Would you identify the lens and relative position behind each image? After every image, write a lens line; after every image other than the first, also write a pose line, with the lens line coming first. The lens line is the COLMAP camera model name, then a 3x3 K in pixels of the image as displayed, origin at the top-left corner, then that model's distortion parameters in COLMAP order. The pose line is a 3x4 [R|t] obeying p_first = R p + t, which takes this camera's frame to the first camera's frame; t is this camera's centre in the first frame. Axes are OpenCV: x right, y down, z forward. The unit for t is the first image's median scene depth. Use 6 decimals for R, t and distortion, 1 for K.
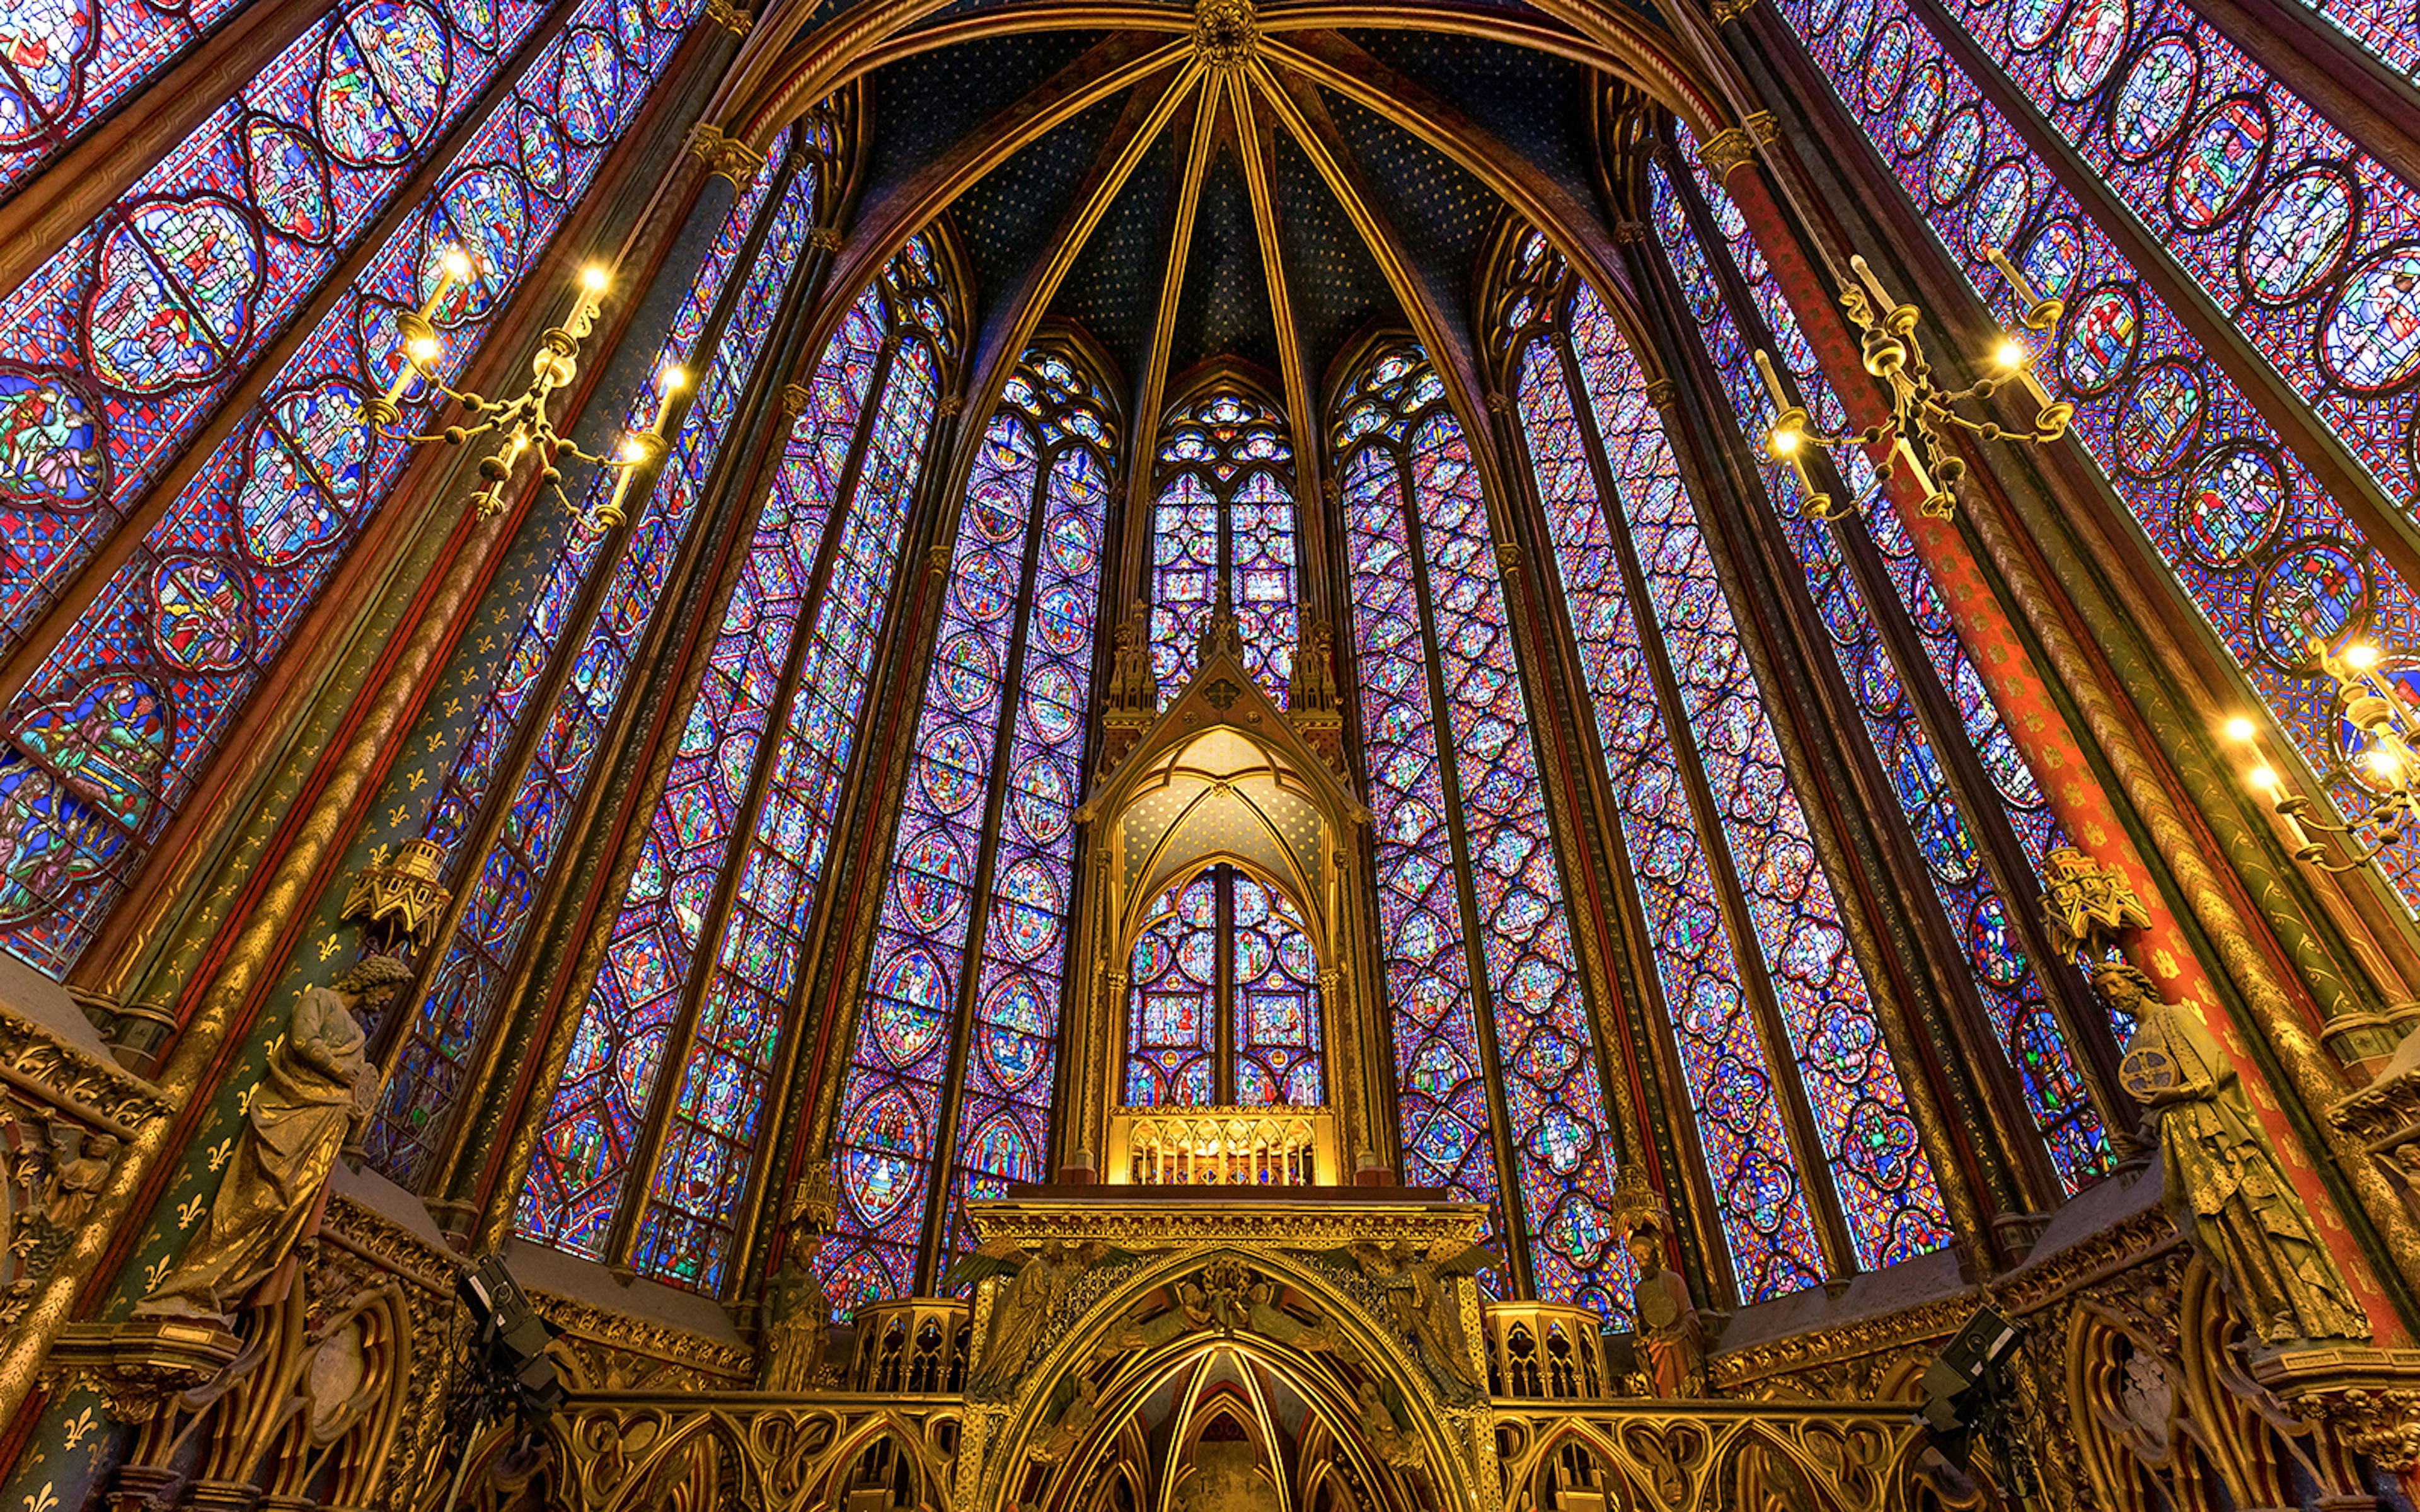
lens RADIAL K [[1063.0, 0, 1192.4], [0, 1063.0, 754.8], [0, 0, 1]] dist [-0.000786, 0.000094]
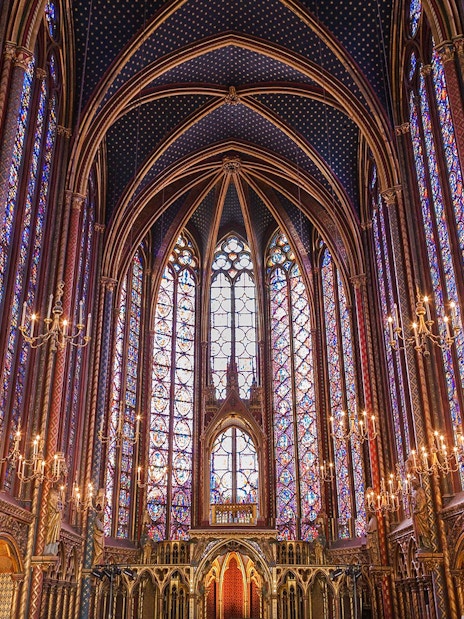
lens RADIAL K [[563.6, 0, 232.0], [0, 563.6, 309.5], [0, 0, 1]] dist [0.003178, 0.003002]
pose [[0.999711, -0.021677, 0.010408, 0.011116], [0.018425, 0.968661, 0.247702, -0.692509], [-0.015452, -0.247438, 0.968780, -0.749988]]
